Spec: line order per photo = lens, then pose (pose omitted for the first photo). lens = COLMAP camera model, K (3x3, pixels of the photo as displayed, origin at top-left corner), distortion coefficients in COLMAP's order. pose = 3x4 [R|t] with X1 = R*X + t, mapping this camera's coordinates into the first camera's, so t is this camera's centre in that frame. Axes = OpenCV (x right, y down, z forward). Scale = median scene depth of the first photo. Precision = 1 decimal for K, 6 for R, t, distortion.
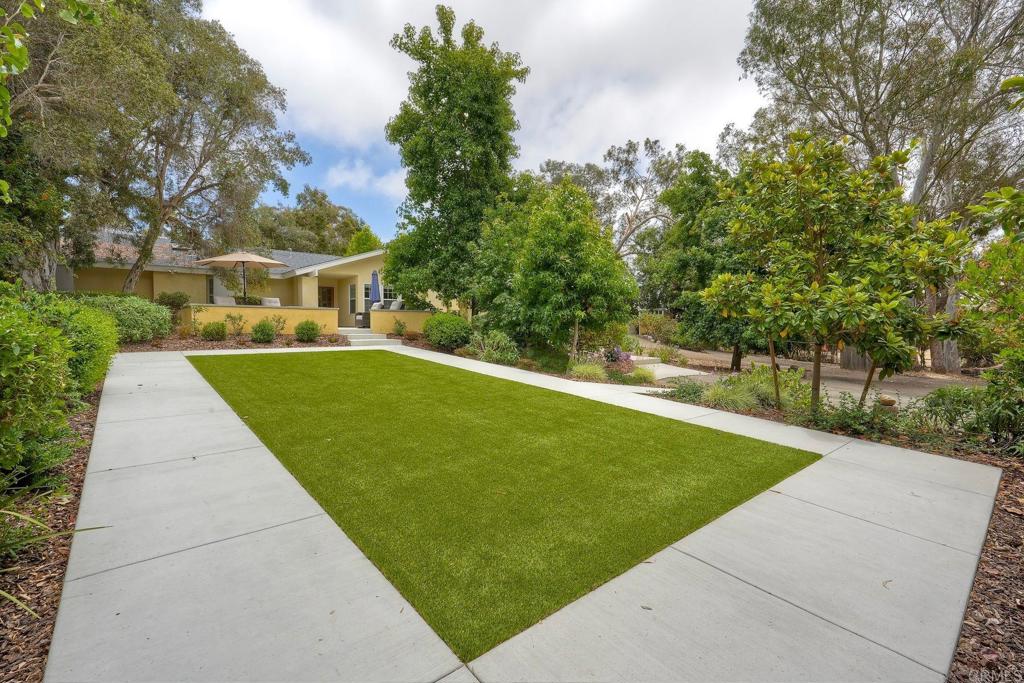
lens RADIAL K [[472.0, 0, 511.3], [0, 472.0, 342.3], [0, 0, 1]] dist [-0.007966, 0.003482]
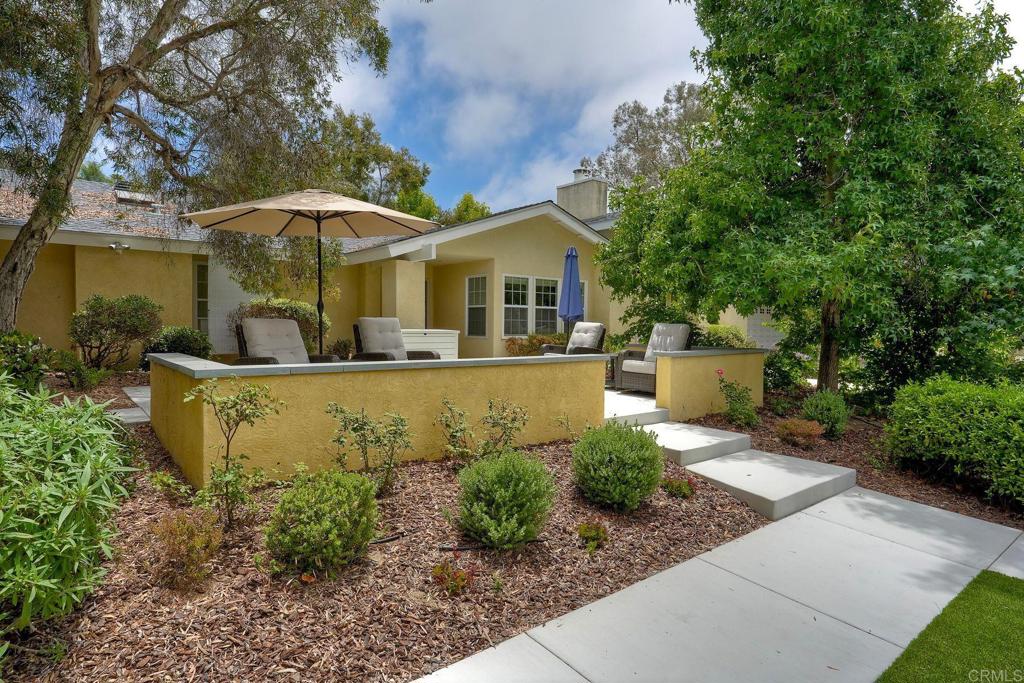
lens RADIAL K [[587.9, 0, 508.4], [0, 587.9, 337.2], [0, 0, 1]] dist [0.004553, -0.001288]
pose [[0.999331, 0.010547, -0.035013, -0.322946], [-0.010767, 0.999923, -0.006099, -0.064794], [0.034946, 0.006472, 0.999368, 0.444108]]
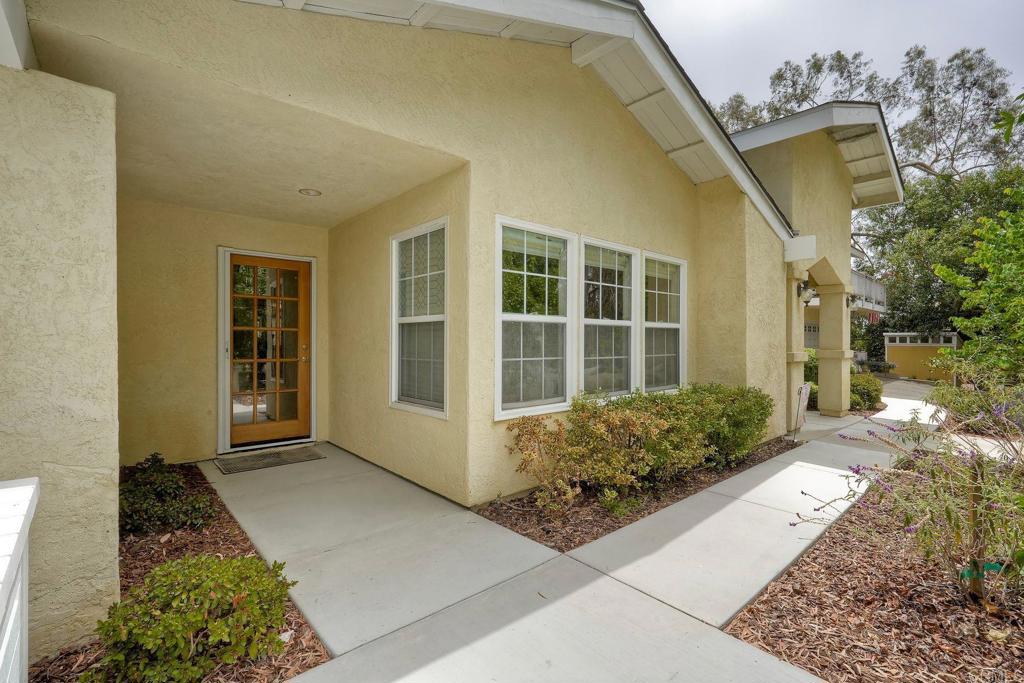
lens RADIAL K [[472.0, 0, 515.5], [0, 472.0, 340.1], [0, 0, 1]] dist [-0.007966, 0.003482]
pose [[0.999784, 0.004880, 0.020218, -0.350406], [-0.004434, 0.999747, -0.022071, -0.092792], [-0.020321, 0.021976, 0.999552, 0.948710]]
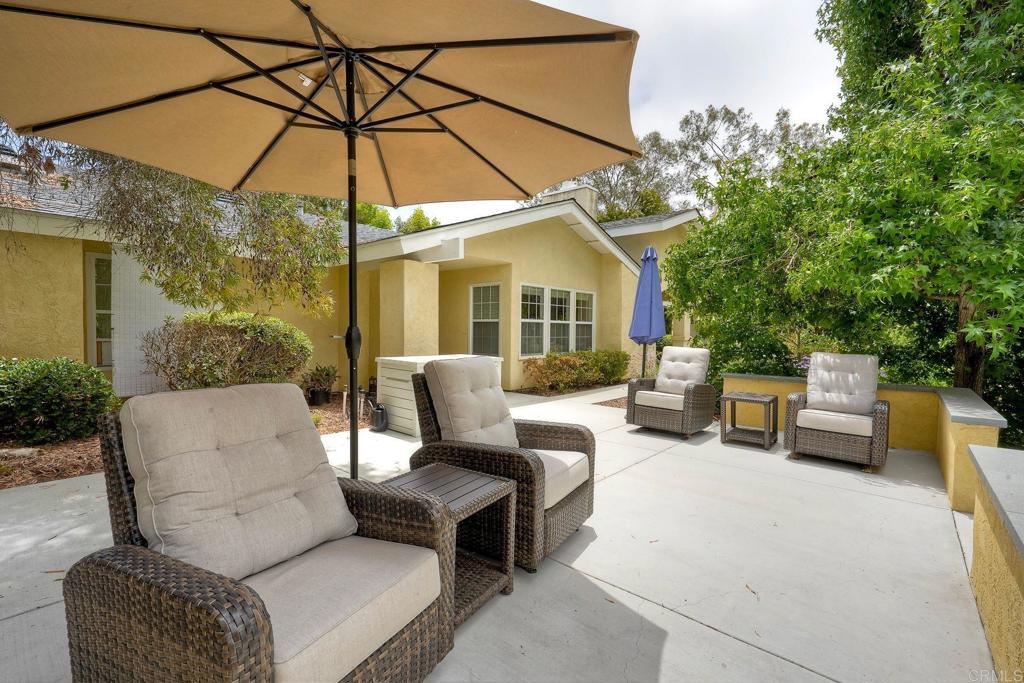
lens RADIAL K [[472.0, 0, 518.5], [0, 472.0, 337.6], [0, 0, 1]] dist [-0.007966, 0.003482]
pose [[0.988159, 0.008185, 0.153214, -0.425446], [-0.006840, 0.999933, -0.009306, -0.084133], [-0.153279, 0.008148, 0.988149, 0.670002]]
